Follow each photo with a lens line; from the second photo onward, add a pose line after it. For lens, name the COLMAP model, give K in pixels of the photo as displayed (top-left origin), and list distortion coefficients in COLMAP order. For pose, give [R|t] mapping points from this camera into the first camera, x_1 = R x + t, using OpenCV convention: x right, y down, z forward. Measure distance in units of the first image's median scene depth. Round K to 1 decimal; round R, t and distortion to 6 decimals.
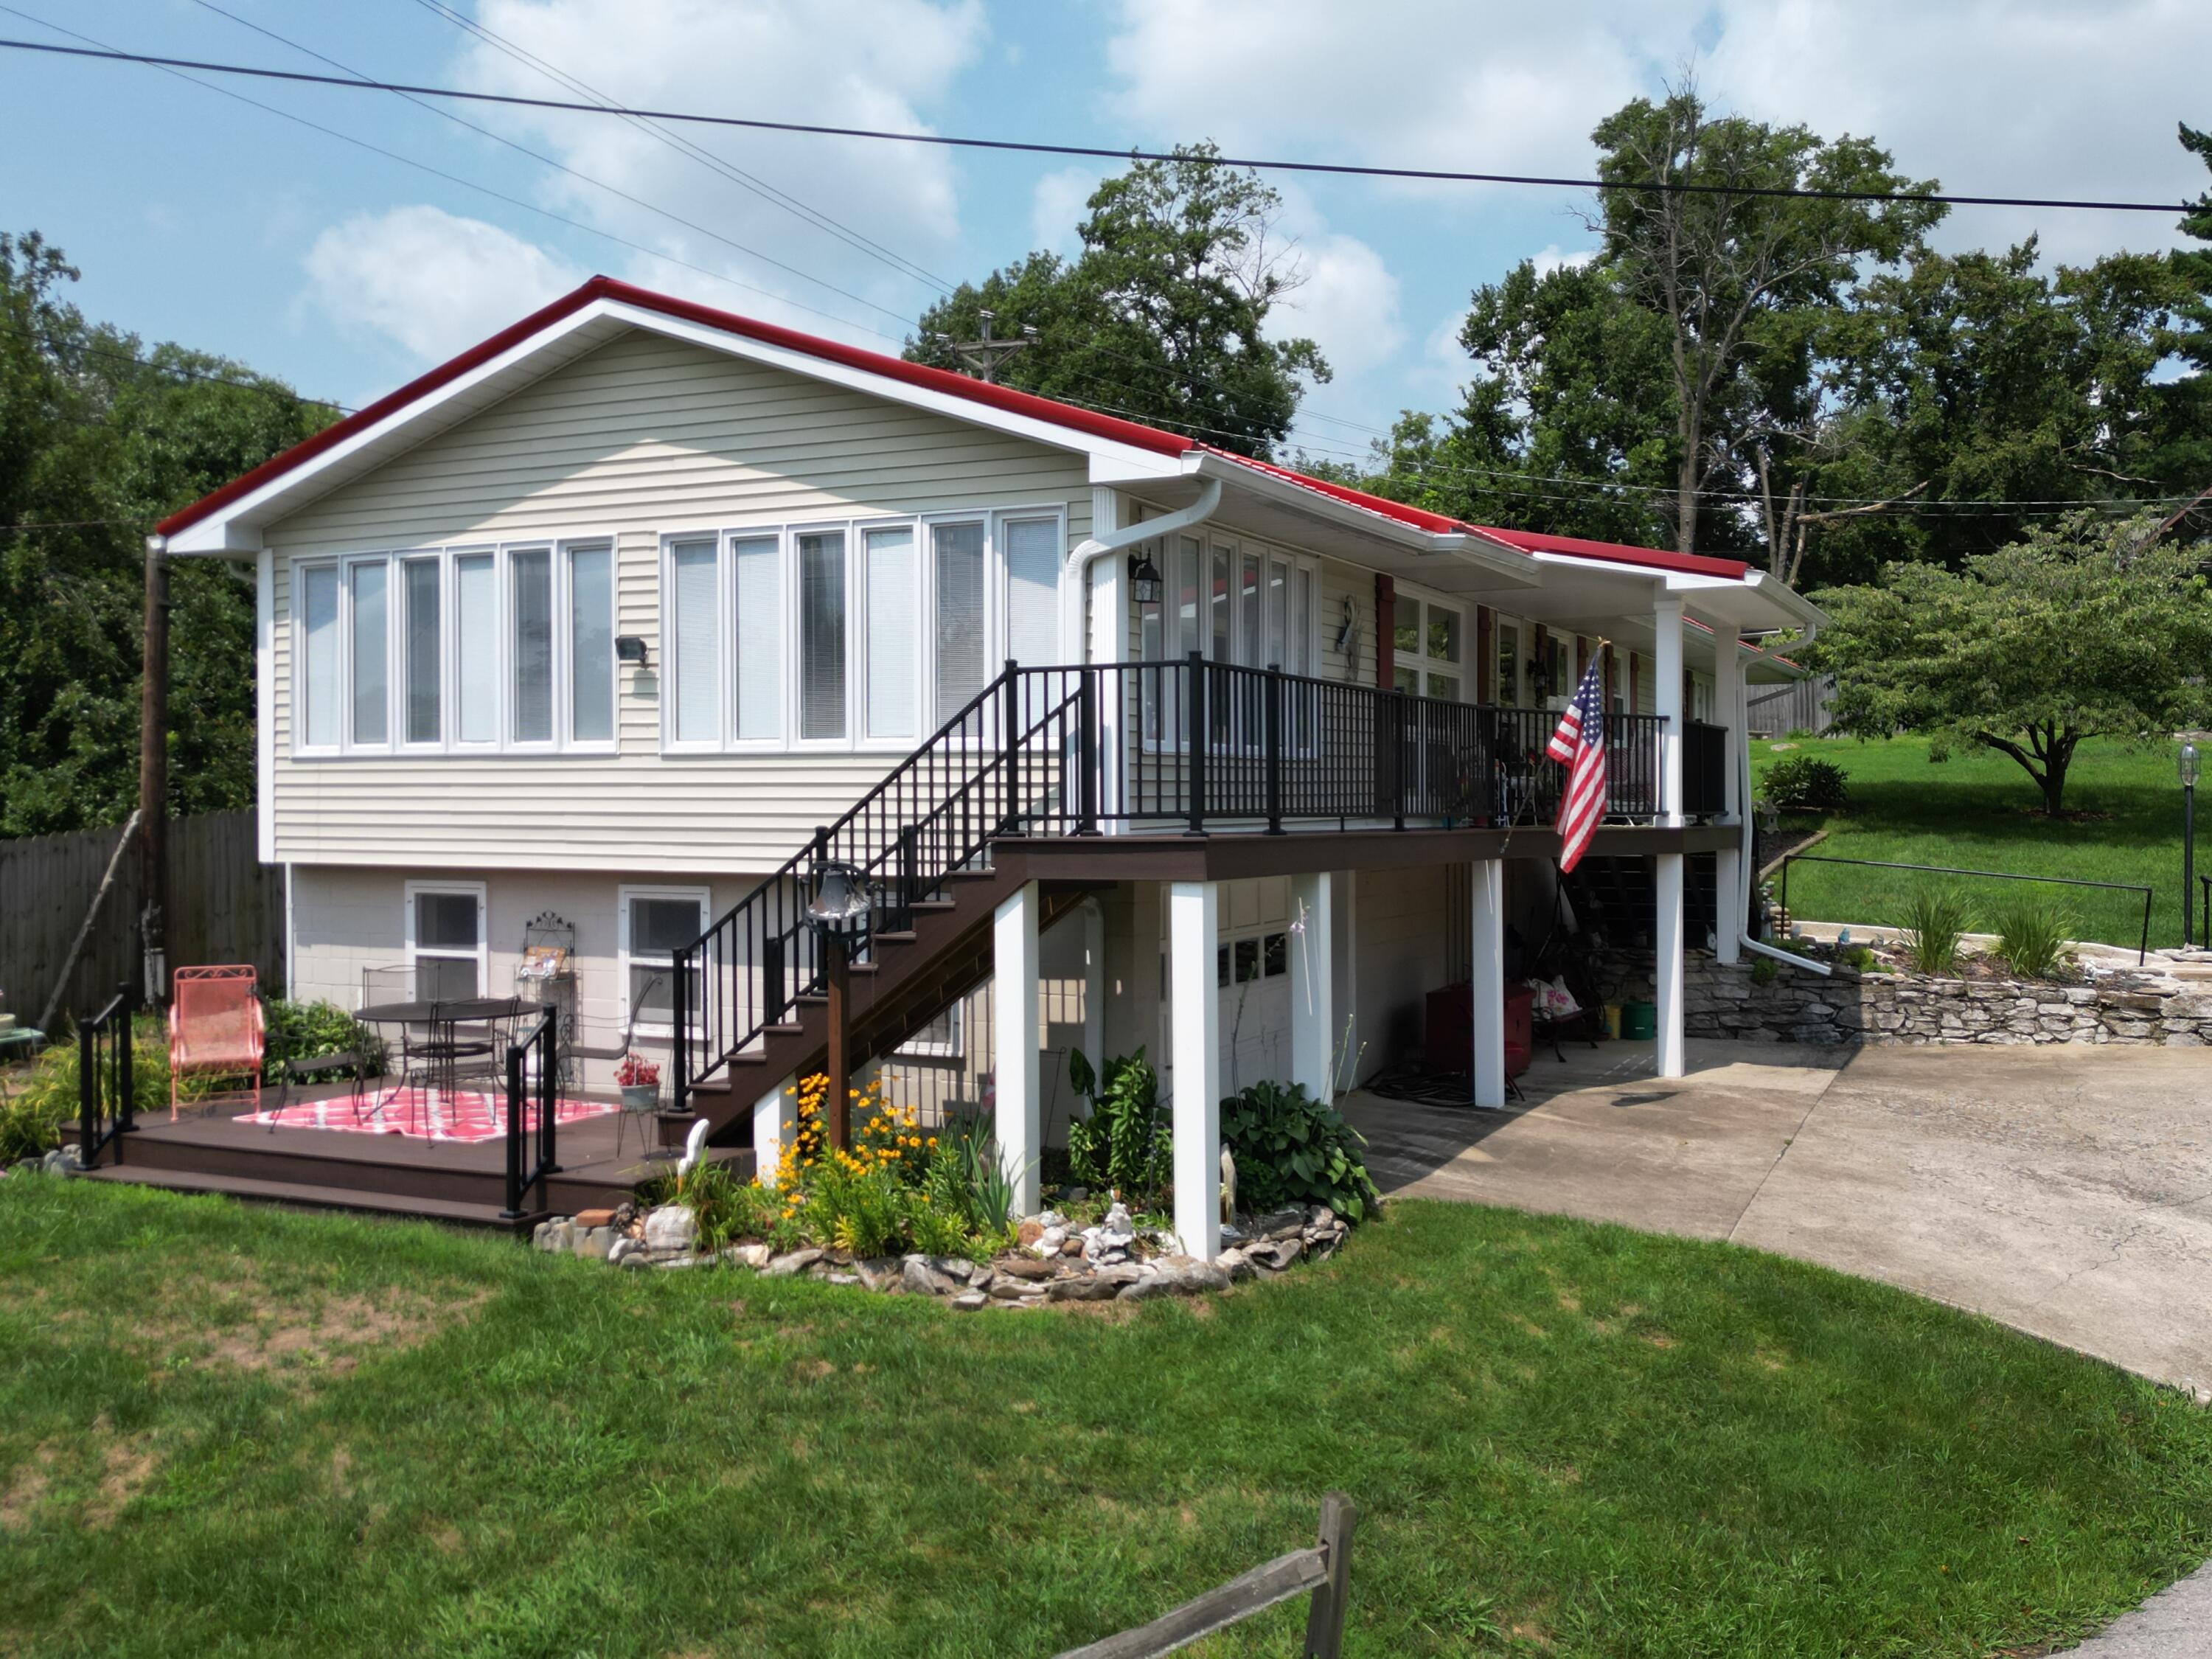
lens RADIAL K [[1984.9, 0, 1097.6], [0, 1984.9, 823.7], [0, 0, 1]] dist [0.092472, -0.118963]
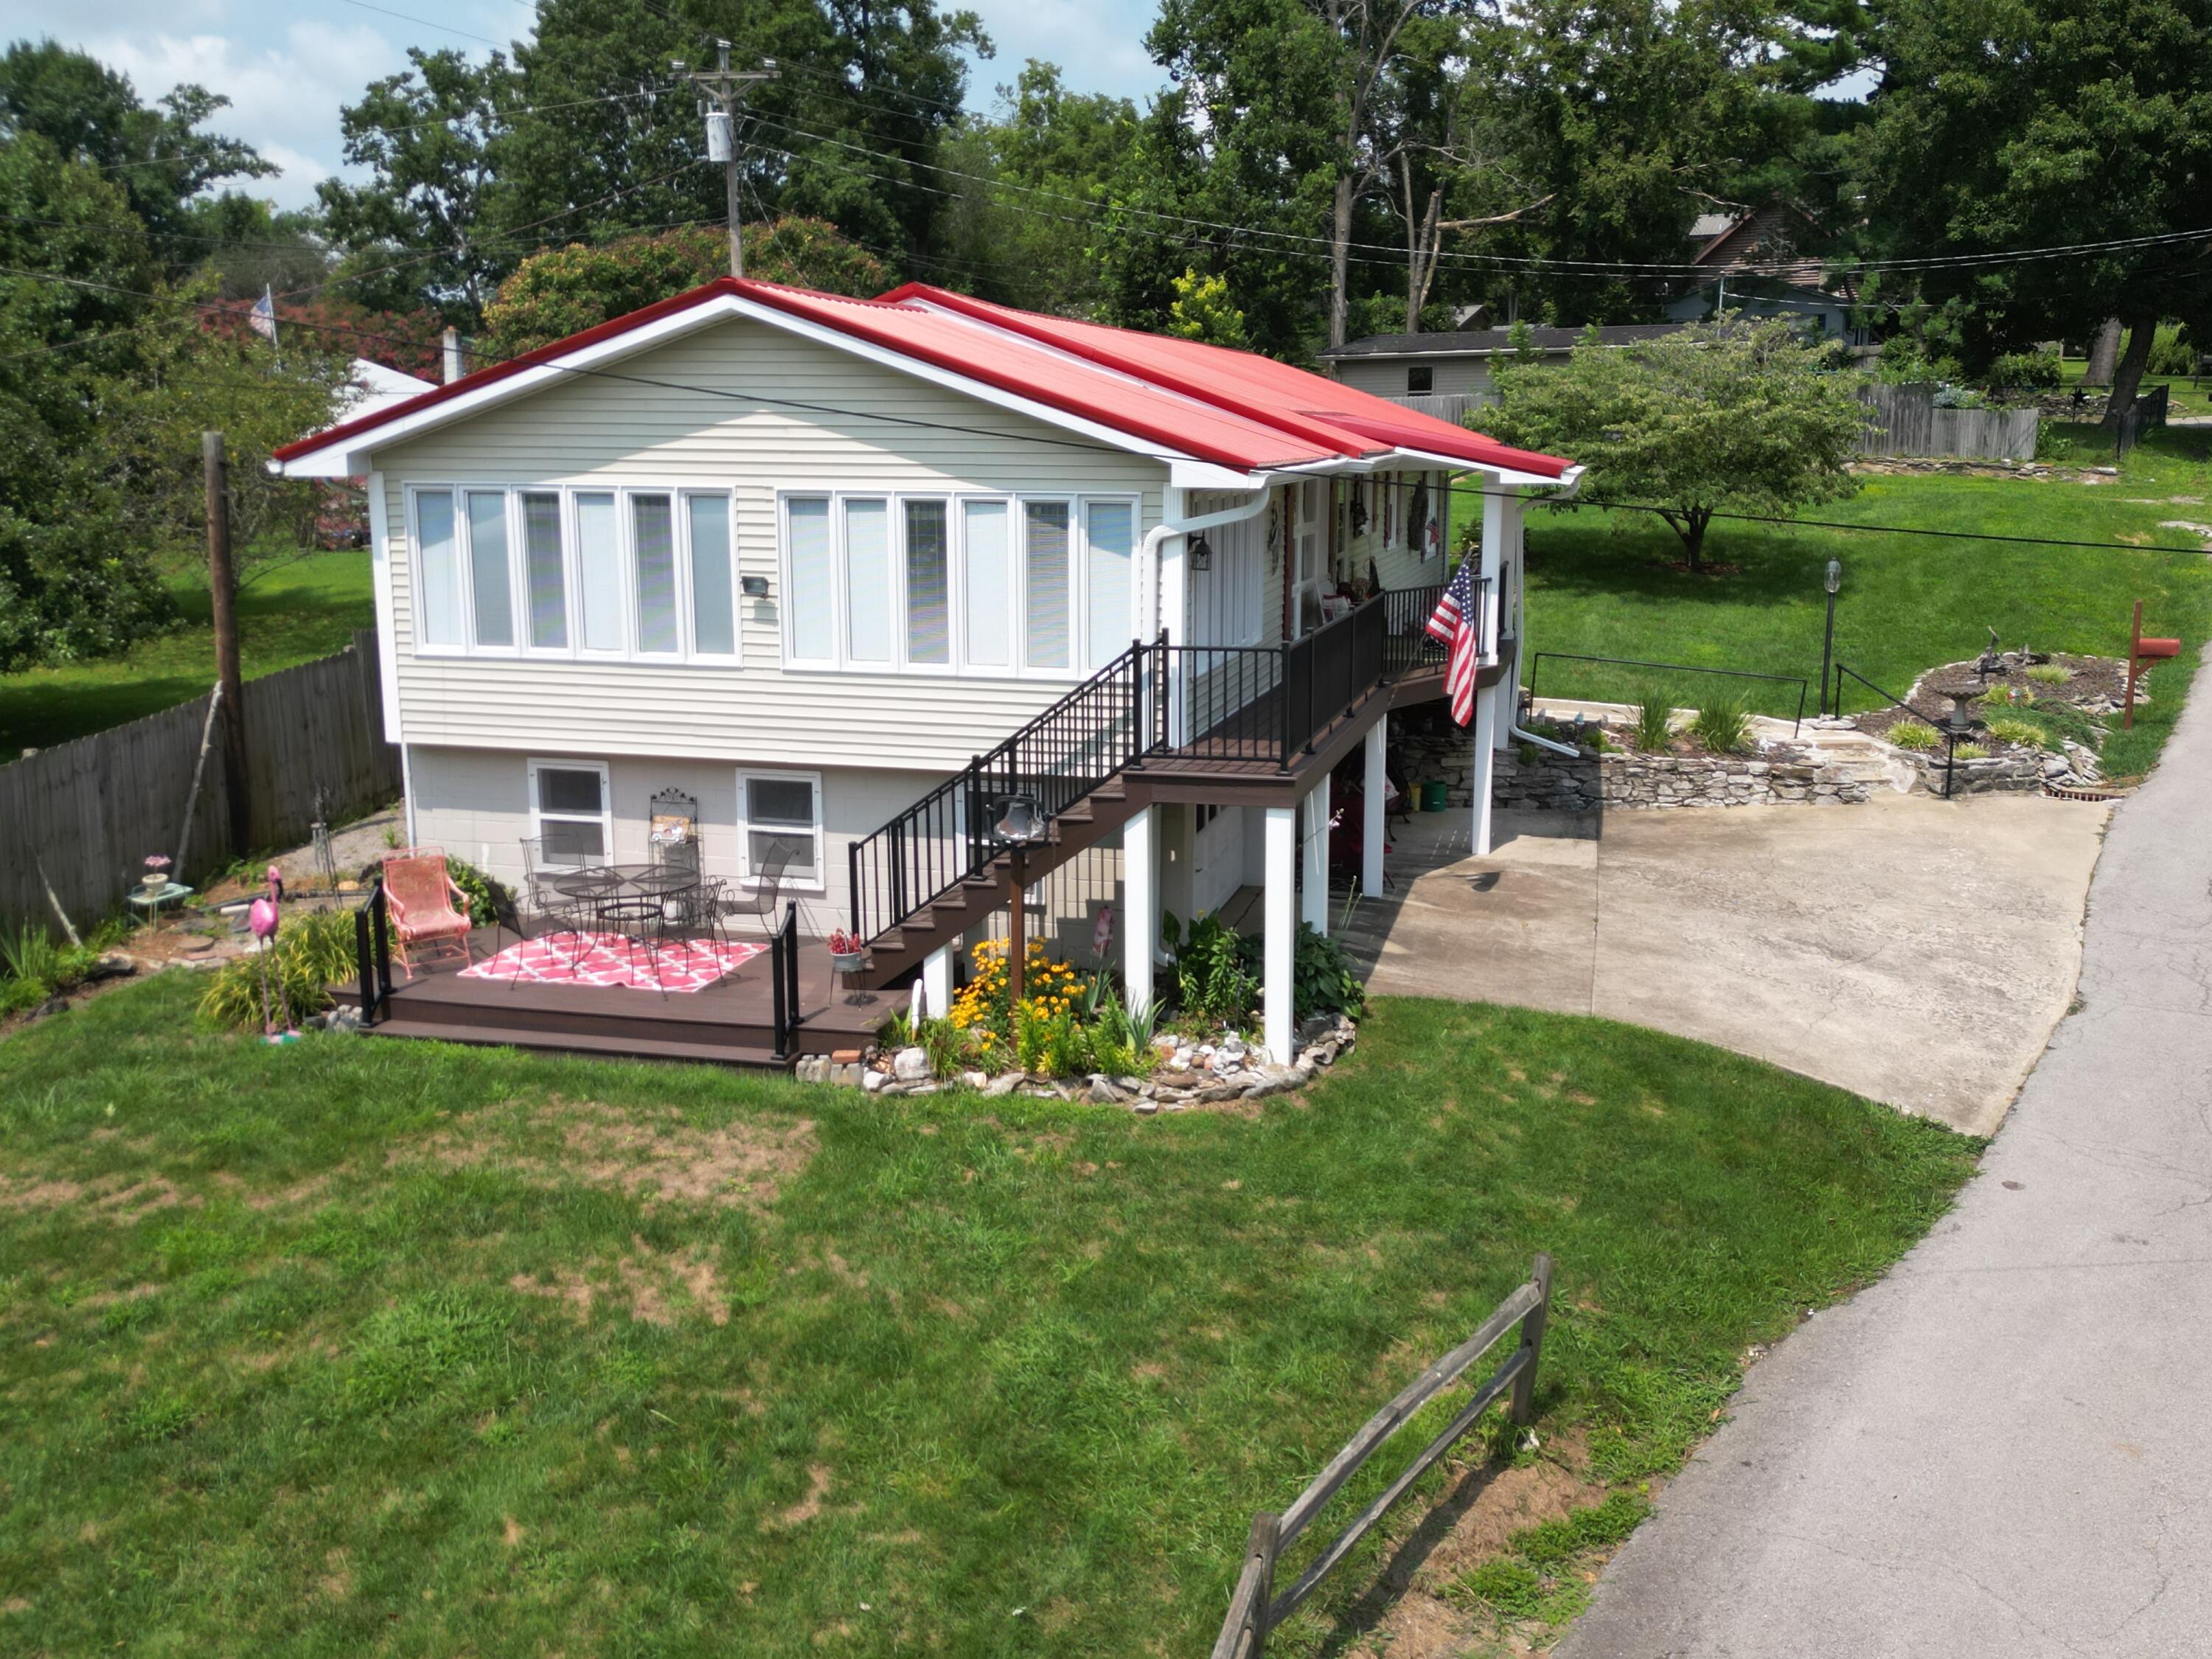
lens RADIAL K [[1984.9, 0, 1097.6], [0, 1984.9, 823.7], [0, 0, 1]] dist [0.092472, -0.118963]
pose [[0.978956, -0.039165, 0.200276, -0.247345], [0.002092, 0.983285, 0.182062, -0.147130], [-0.204059, -0.177811, 0.962675, -0.224662]]
